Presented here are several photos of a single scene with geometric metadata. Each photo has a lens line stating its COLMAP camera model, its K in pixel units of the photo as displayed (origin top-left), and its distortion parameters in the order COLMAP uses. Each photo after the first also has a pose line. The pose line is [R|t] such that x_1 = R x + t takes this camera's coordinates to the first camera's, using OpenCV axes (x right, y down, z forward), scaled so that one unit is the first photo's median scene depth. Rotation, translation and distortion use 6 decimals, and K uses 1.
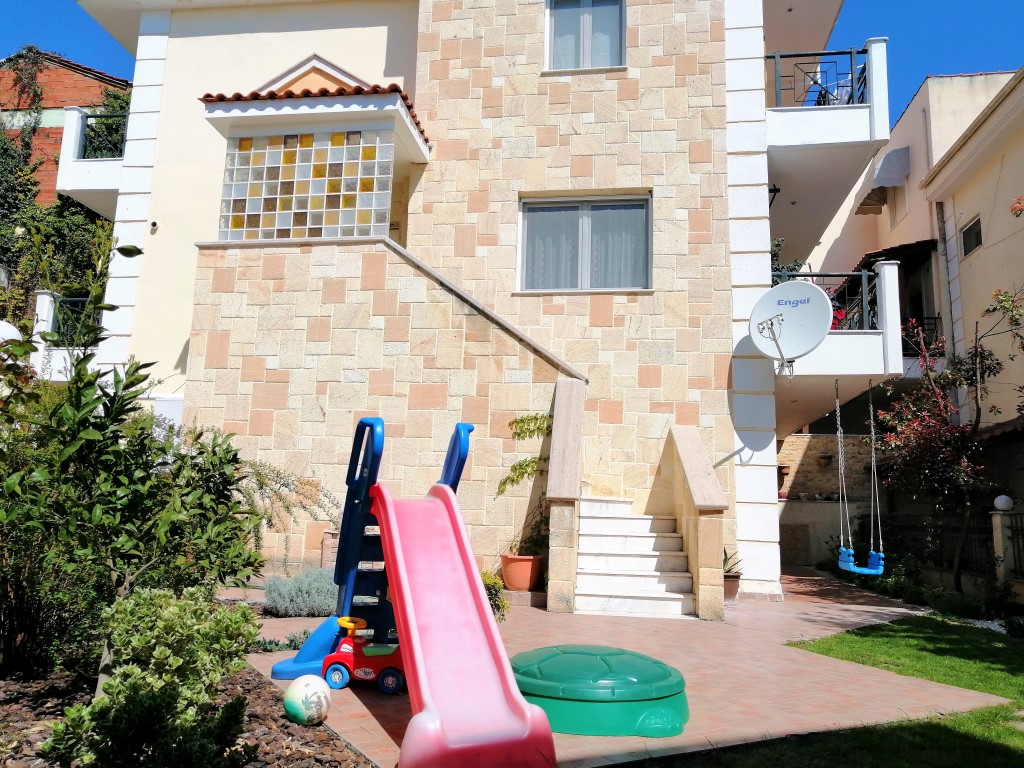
lens RADIAL K [[797.9, 0, 505.2], [0, 797.9, 380.1], [0, 0, 1]] dist [-0.023585, 0.036056]
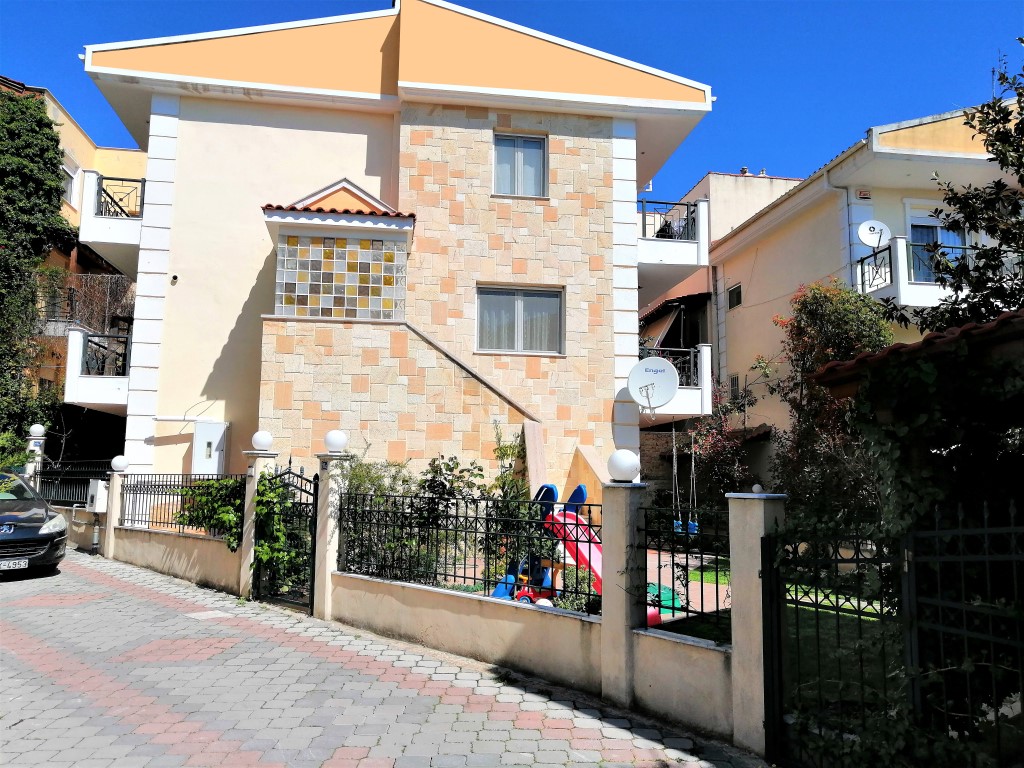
lens RADIAL K [[797.9, 0, 511.6], [0, 797.9, 386.8], [0, 0, 1]] dist [-0.023585, 0.036056]
pose [[0.952480, 0.014160, 0.304272, -0.377771], [-0.033760, 0.997672, 0.059252, -0.140226], [-0.302724, -0.066708, 0.950741, -0.421677]]
